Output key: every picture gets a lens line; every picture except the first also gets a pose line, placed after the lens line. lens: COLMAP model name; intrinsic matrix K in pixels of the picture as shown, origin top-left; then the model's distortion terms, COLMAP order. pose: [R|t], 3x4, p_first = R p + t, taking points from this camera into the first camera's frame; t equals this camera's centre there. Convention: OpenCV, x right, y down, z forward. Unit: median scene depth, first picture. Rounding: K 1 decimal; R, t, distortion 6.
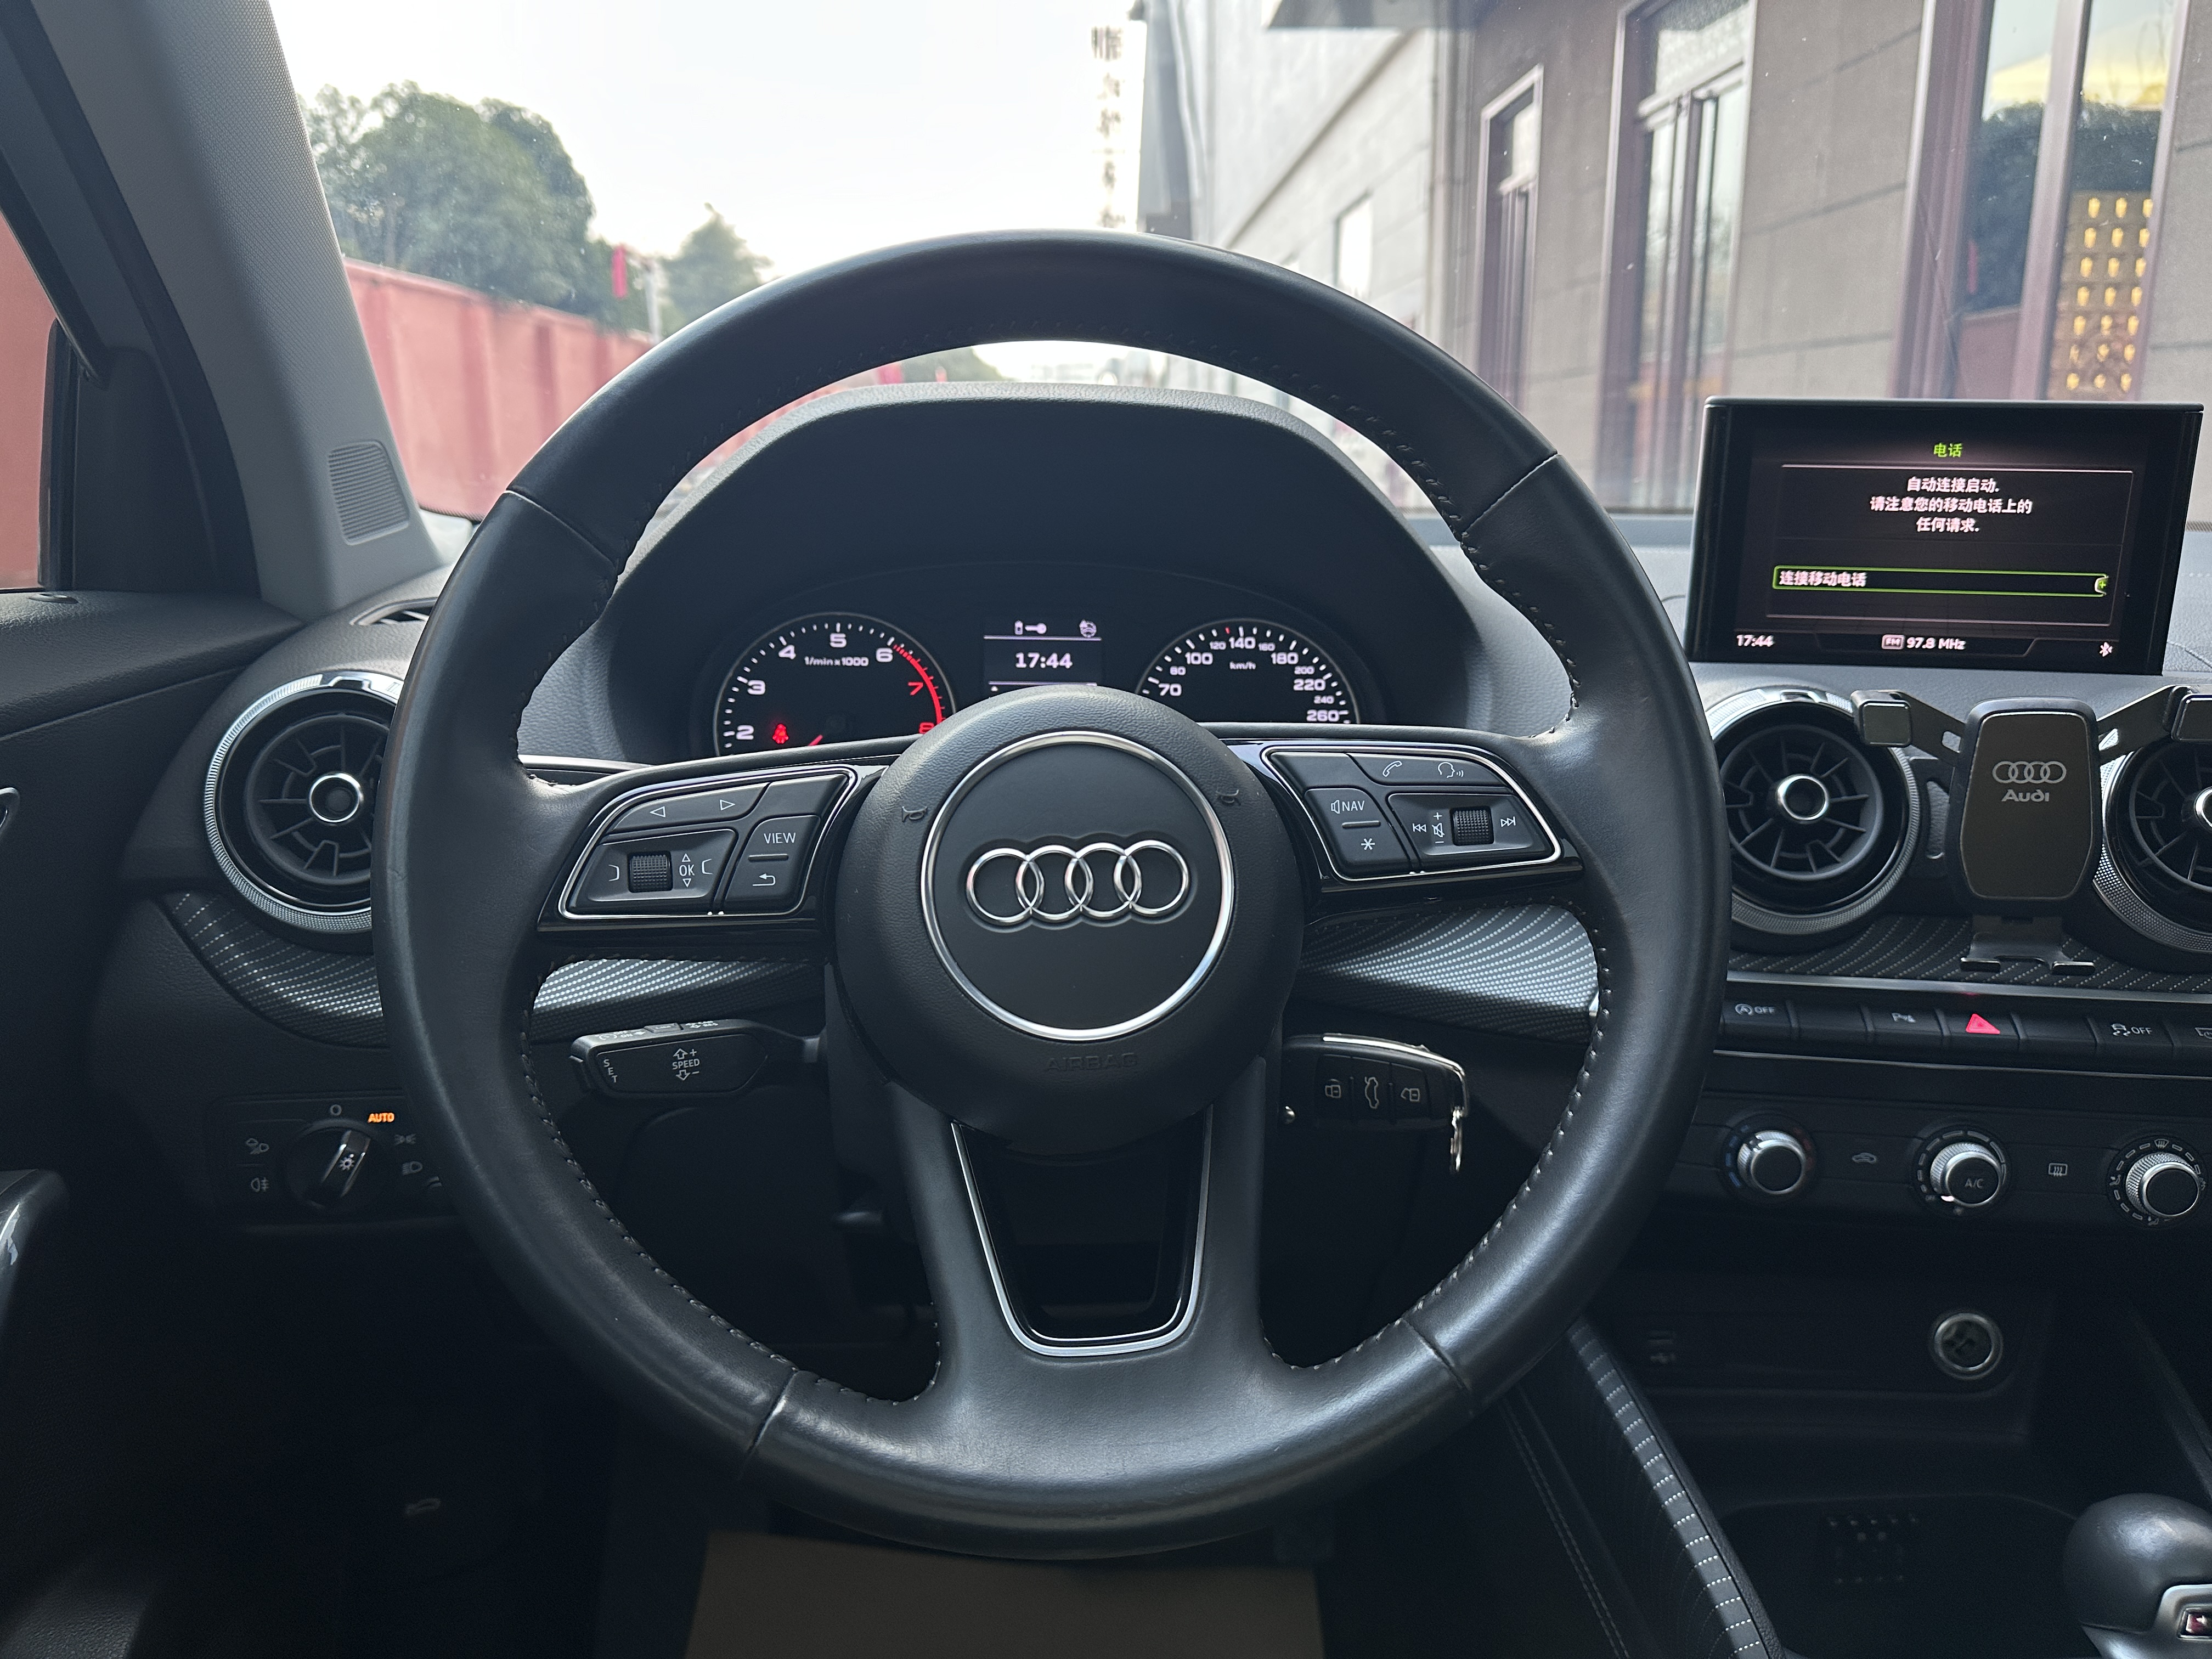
lens RADIAL K [[1523.9, 0, 1106.0], [0, 1523.9, 829.5], [0, 0, 1]] dist [0.100526, -0.166606]
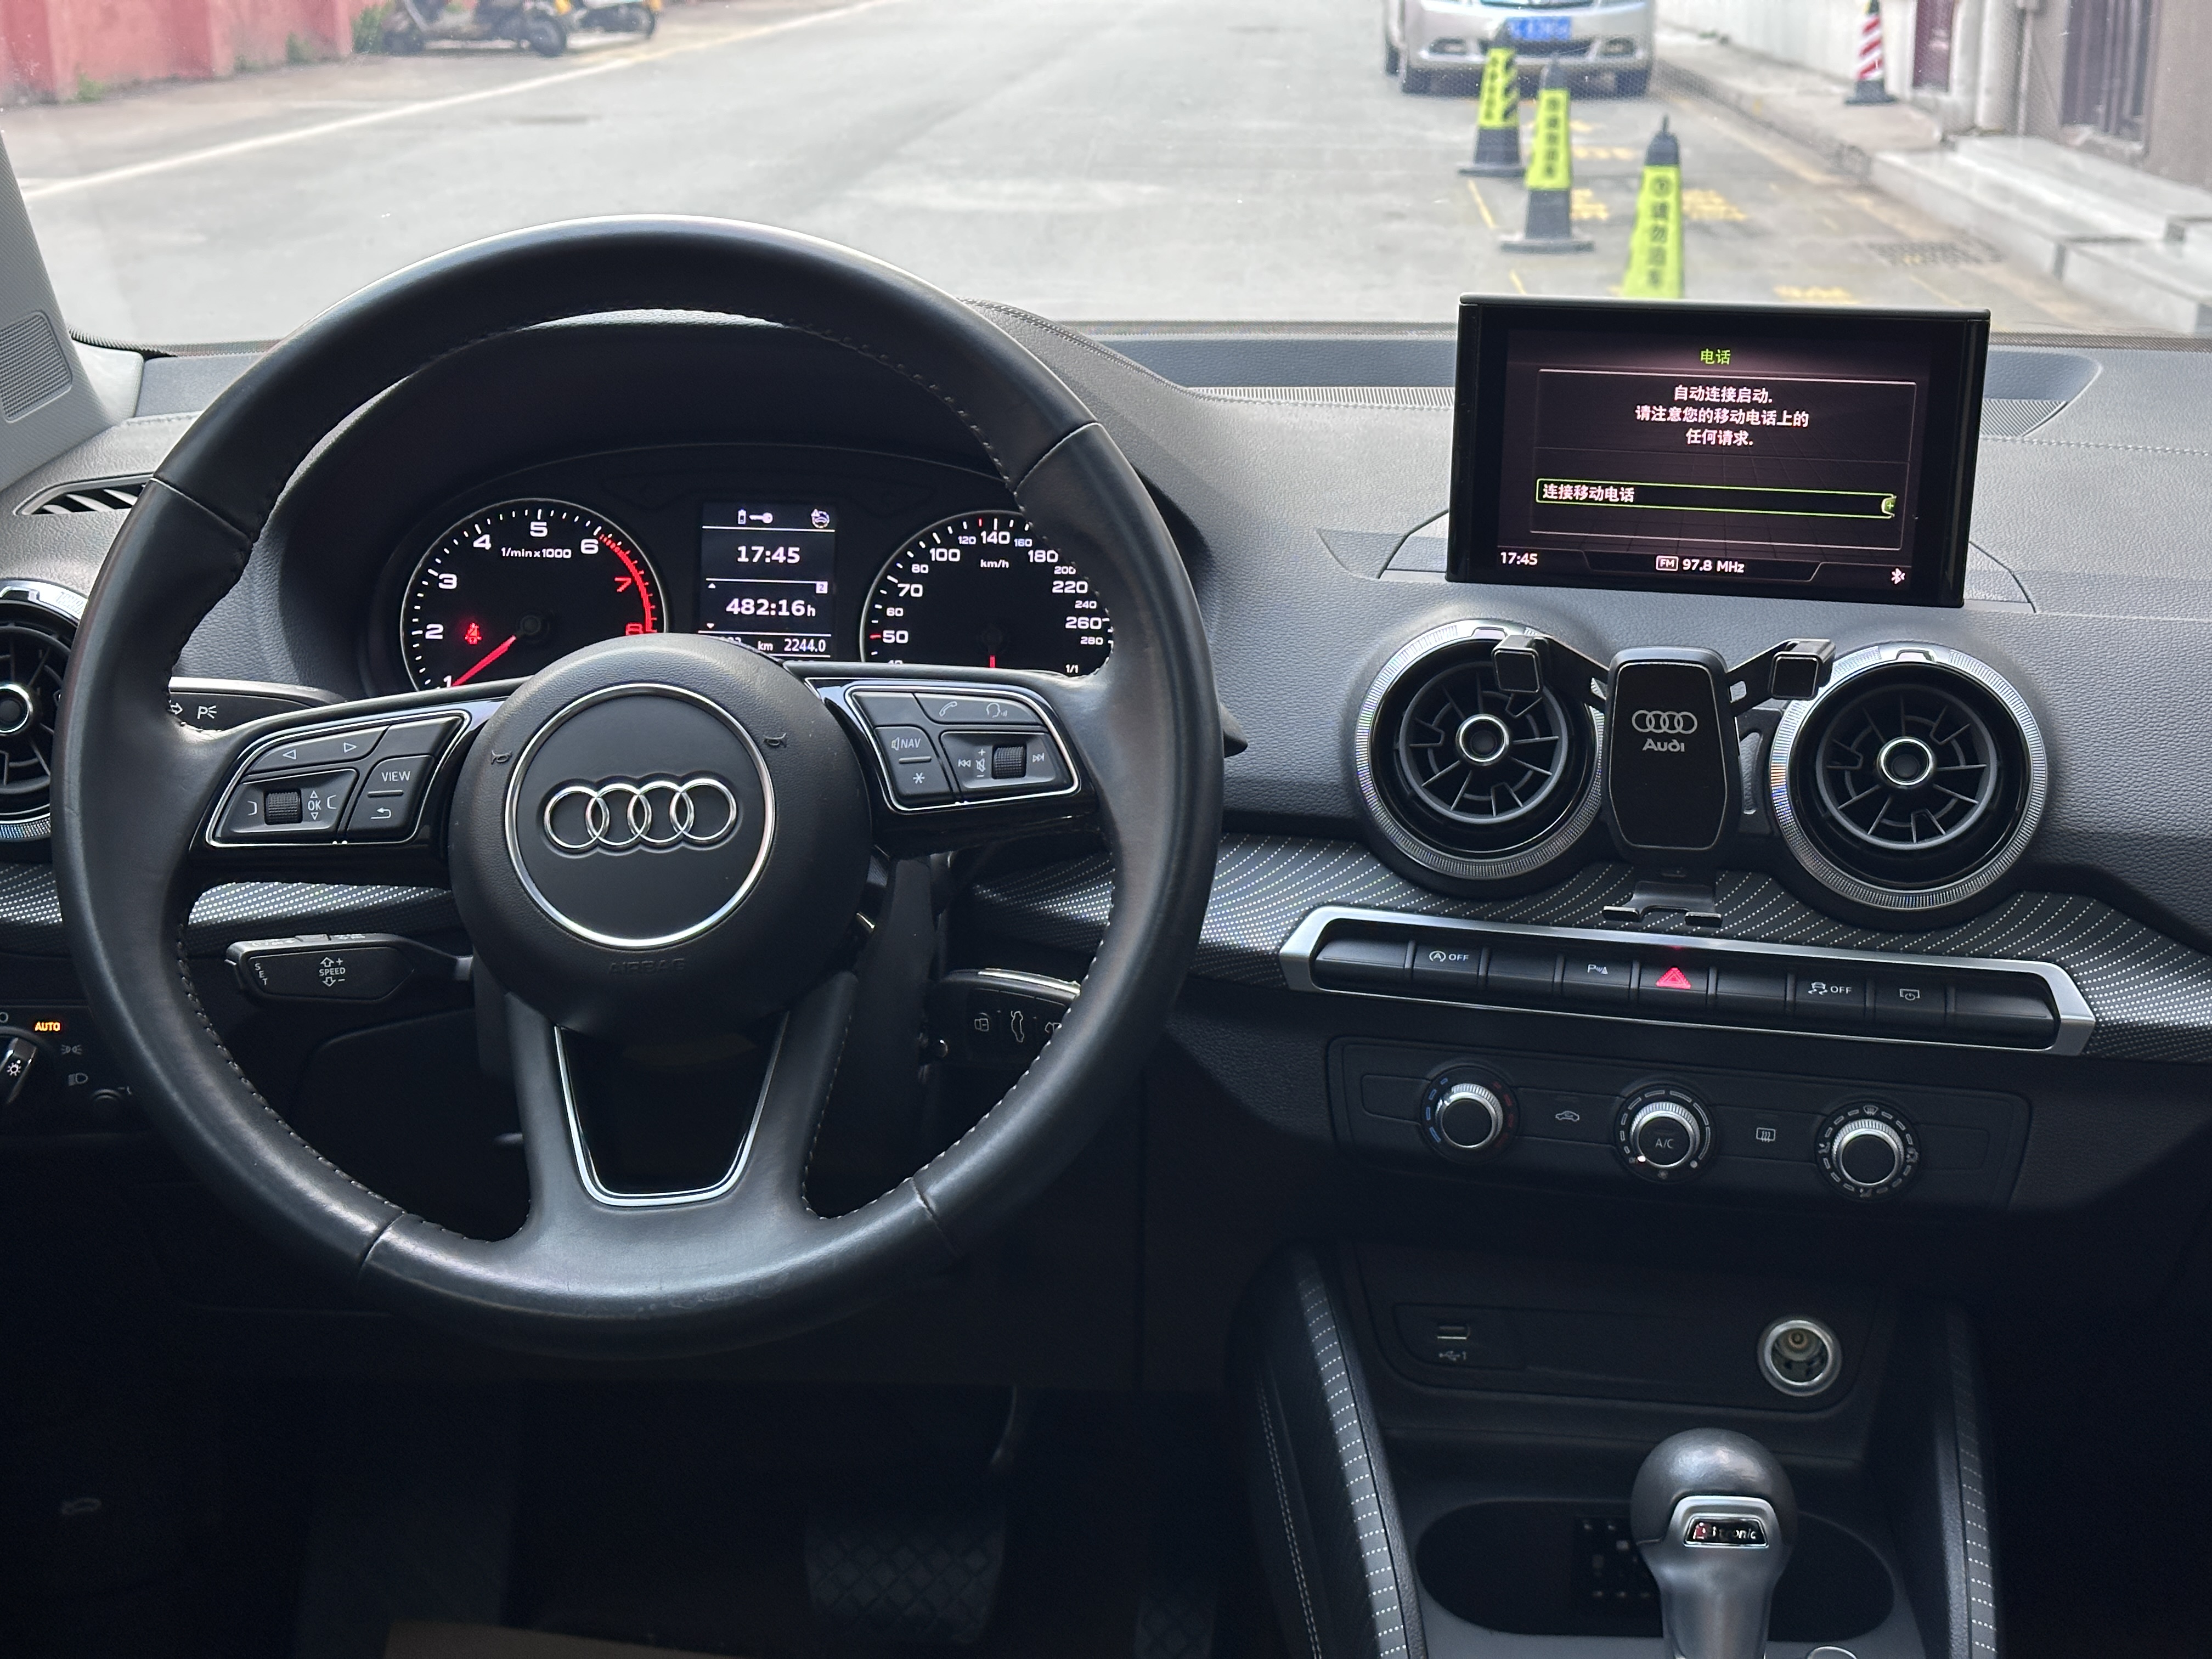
lens RADIAL K [[3069.6, 0, 1138.0], [0, 3069.6, 825.0], [0, 0, 1]] dist [0.103927, -0.062242]
pose [[0.996608, 0.023589, -0.078841, 0.350985], [-0.019481, 0.998432, 0.052476, -0.057536], [0.079955, -0.050762, 0.995505, -0.849456]]
